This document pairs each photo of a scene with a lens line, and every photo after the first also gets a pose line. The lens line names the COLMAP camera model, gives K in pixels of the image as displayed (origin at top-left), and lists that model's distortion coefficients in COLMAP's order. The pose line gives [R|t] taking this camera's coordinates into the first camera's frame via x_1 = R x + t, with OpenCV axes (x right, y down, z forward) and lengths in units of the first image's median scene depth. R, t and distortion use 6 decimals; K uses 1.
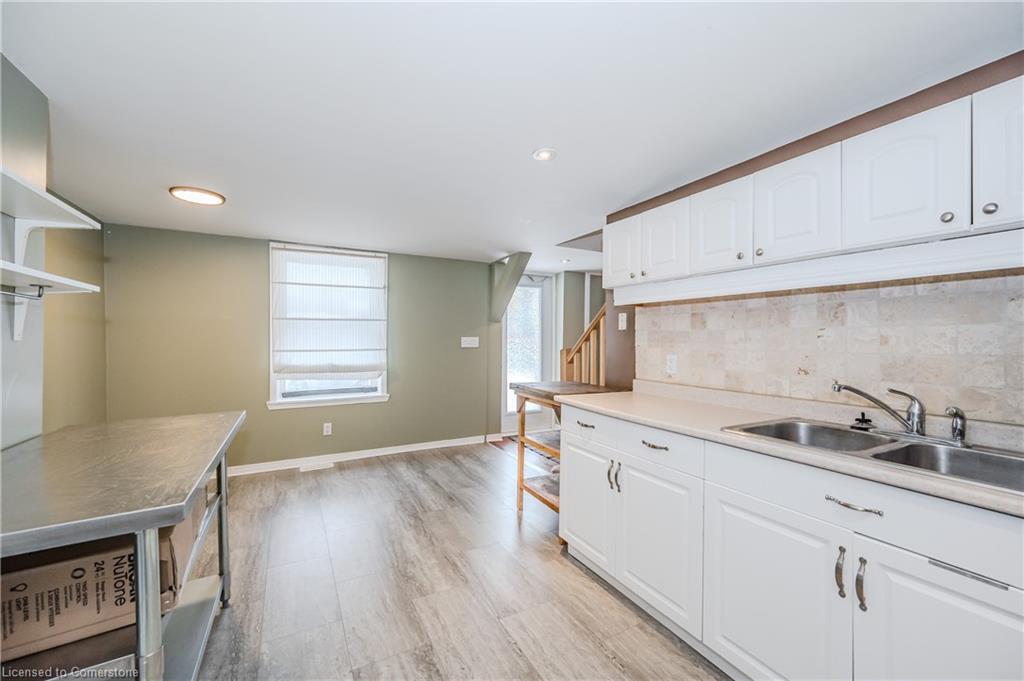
lens RADIAL K [[404.2, 0, 512.9], [0, 404.2, 340.6], [0, 0, 1]] dist [-0.000696, -0.000113]
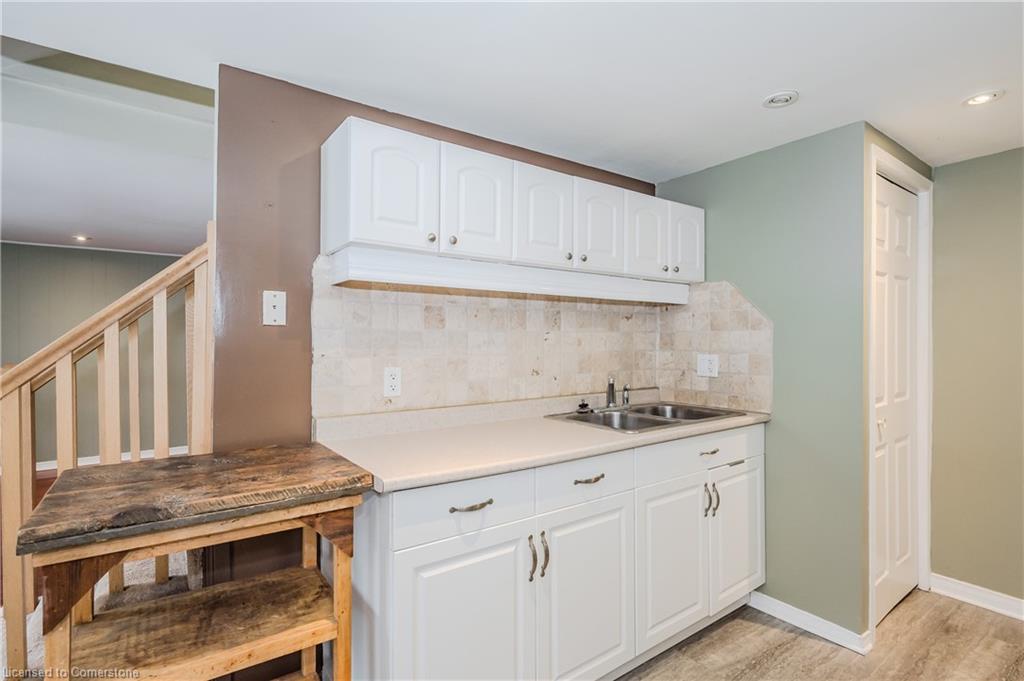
lens RADIAL K [[493.6, 0, 512.0], [0, 493.6, 340.5], [0, 0, 1]] dist [-0.000999, -0.000017]
pose [[-0.129538, -0.009233, 0.991531, -0.402436], [0.001859, 0.999953, 0.009554, -0.014436], [-0.991573, 0.003081, -0.129515, 0.880642]]
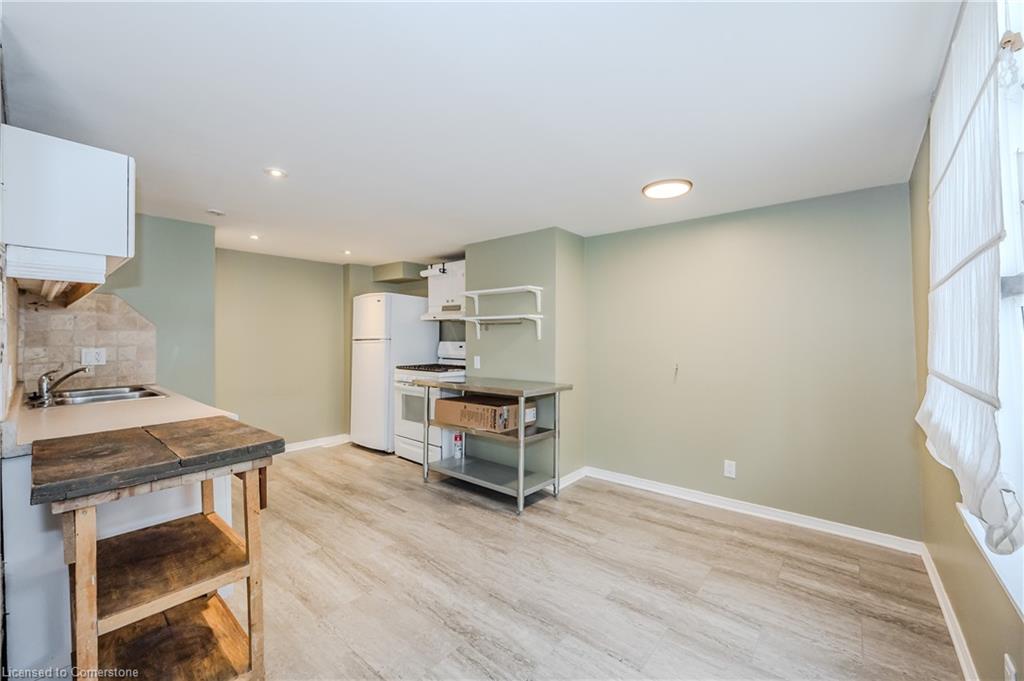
lens RADIAL K [[404.2, 0, 512.9], [0, 404.2, 340.6], [0, 0, 1]] dist [-0.000696, -0.000113]
pose [[-0.930244, -0.000595, -0.366941, -0.093992], [-0.003918, 0.999958, 0.008310, -0.009353], [0.366920, 0.009169, -0.930207, 1.783204]]
